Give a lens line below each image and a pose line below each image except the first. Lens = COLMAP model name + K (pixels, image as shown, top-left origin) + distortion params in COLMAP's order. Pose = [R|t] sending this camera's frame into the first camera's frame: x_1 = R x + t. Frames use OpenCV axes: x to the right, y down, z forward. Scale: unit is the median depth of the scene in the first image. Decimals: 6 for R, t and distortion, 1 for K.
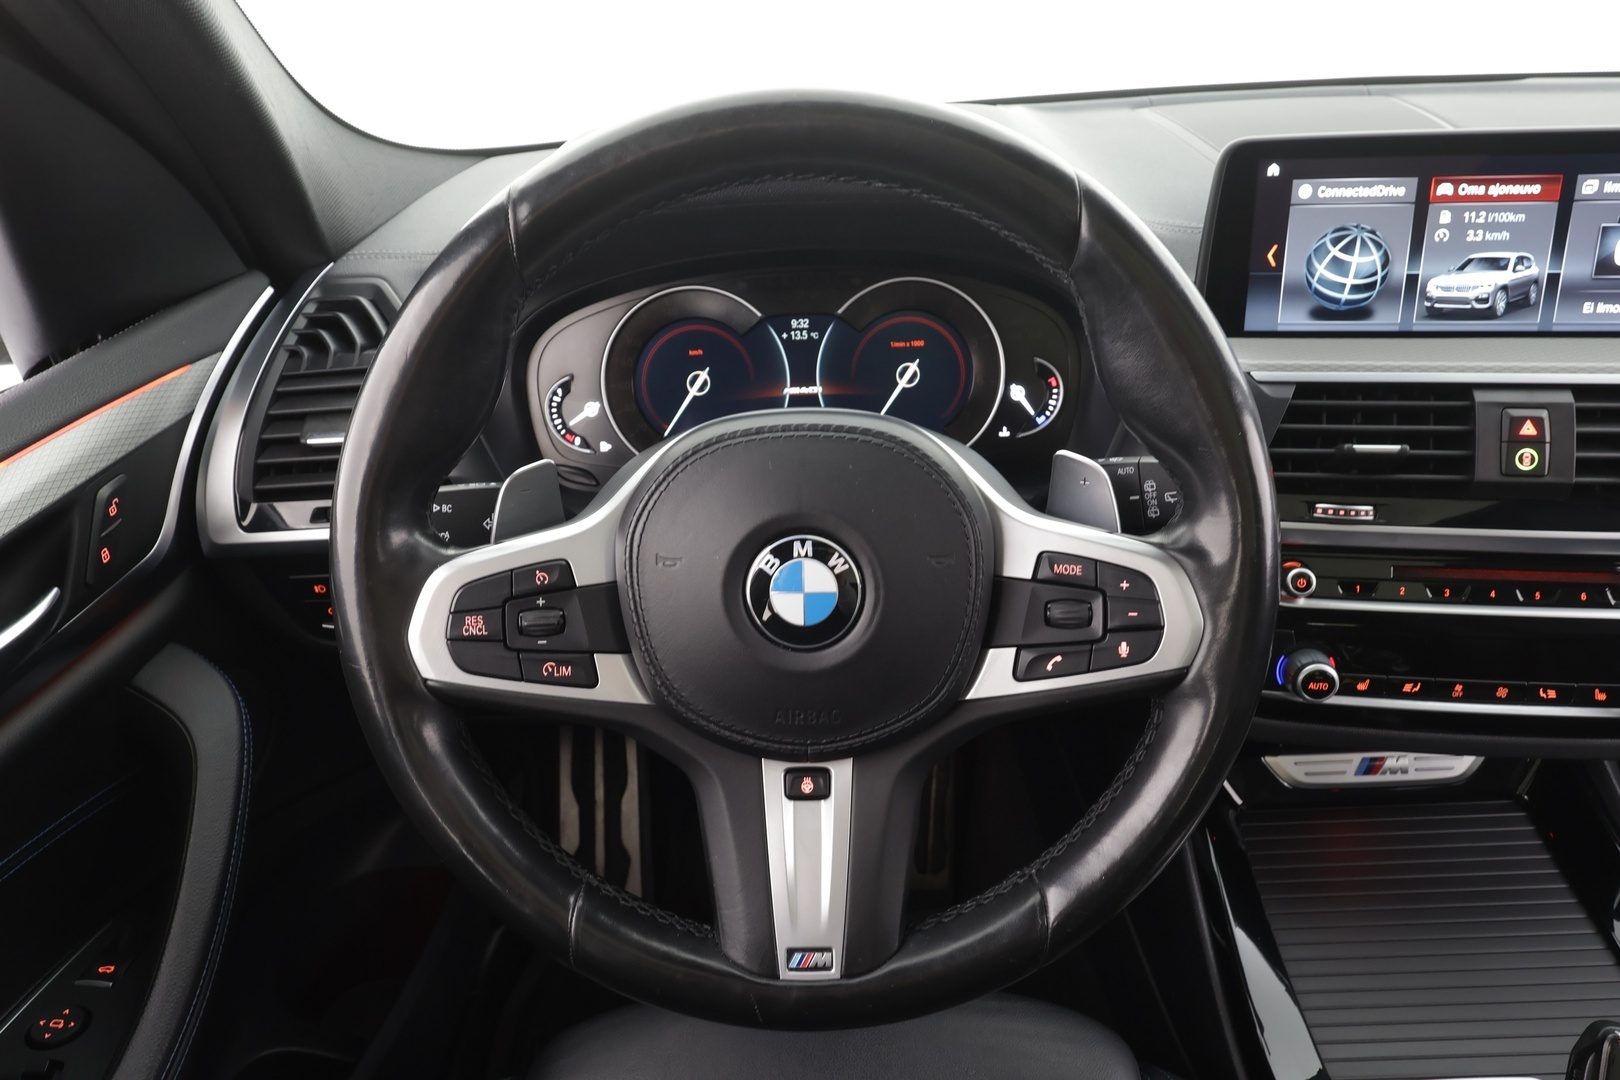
lens RADIAL K [[1046.9, 0, 804.3], [0, 1046.9, 547.0], [0, 0, 1]] dist [0.000242, 0.001813]
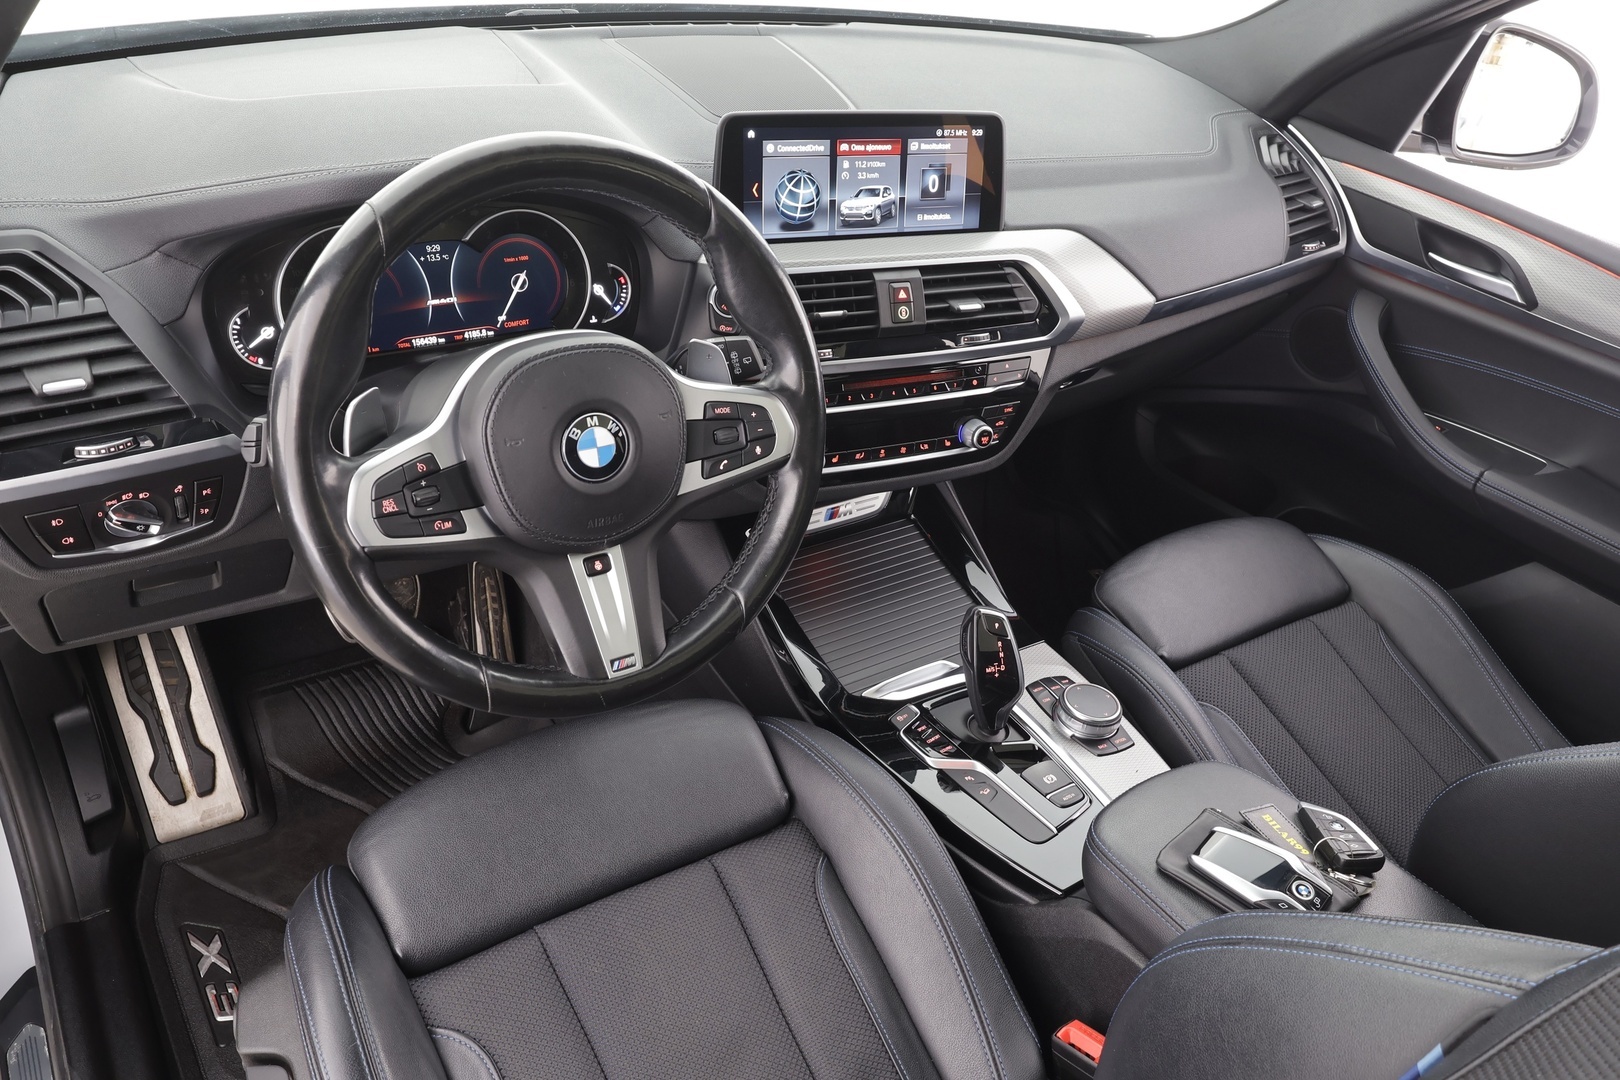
lens RADIAL K [[1183.3, 0, 816.1], [0, 1183.3, 551.7], [0, 0, 1]] dist [0.004679, 0.003007]
pose [[0.819710, -0.199373, 0.536959, -0.529869], [0.120957, 0.976577, 0.177954, -0.060979], [-0.559861, -0.080922, 0.824626, -0.534133]]
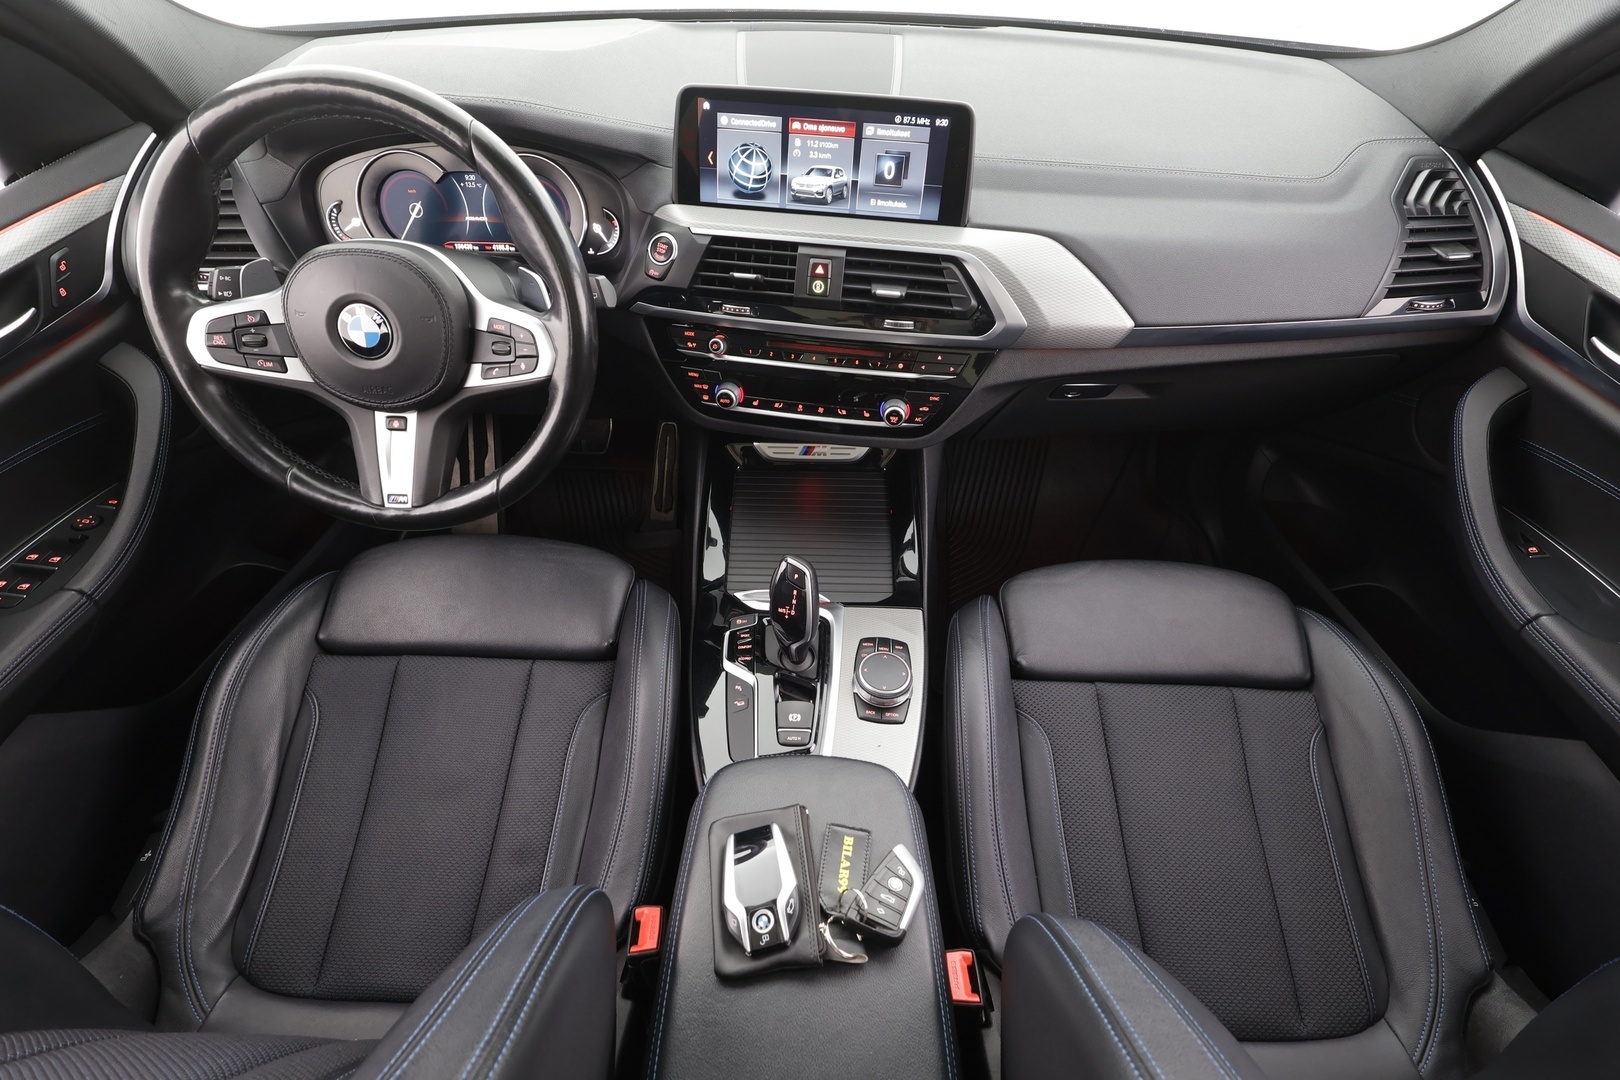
lens RADIAL K [[761.2, 0, 802.7], [0, 761.2, 548.4], [0, 0, 1]] dist [-0.000668, 0.000832]
pose [[0.998067, 0.053023, 0.032426, 0.615161], [-0.060204, 0.954381, 0.292460, -0.030804], [-0.015440, -0.293847, 0.955728, -0.460188]]
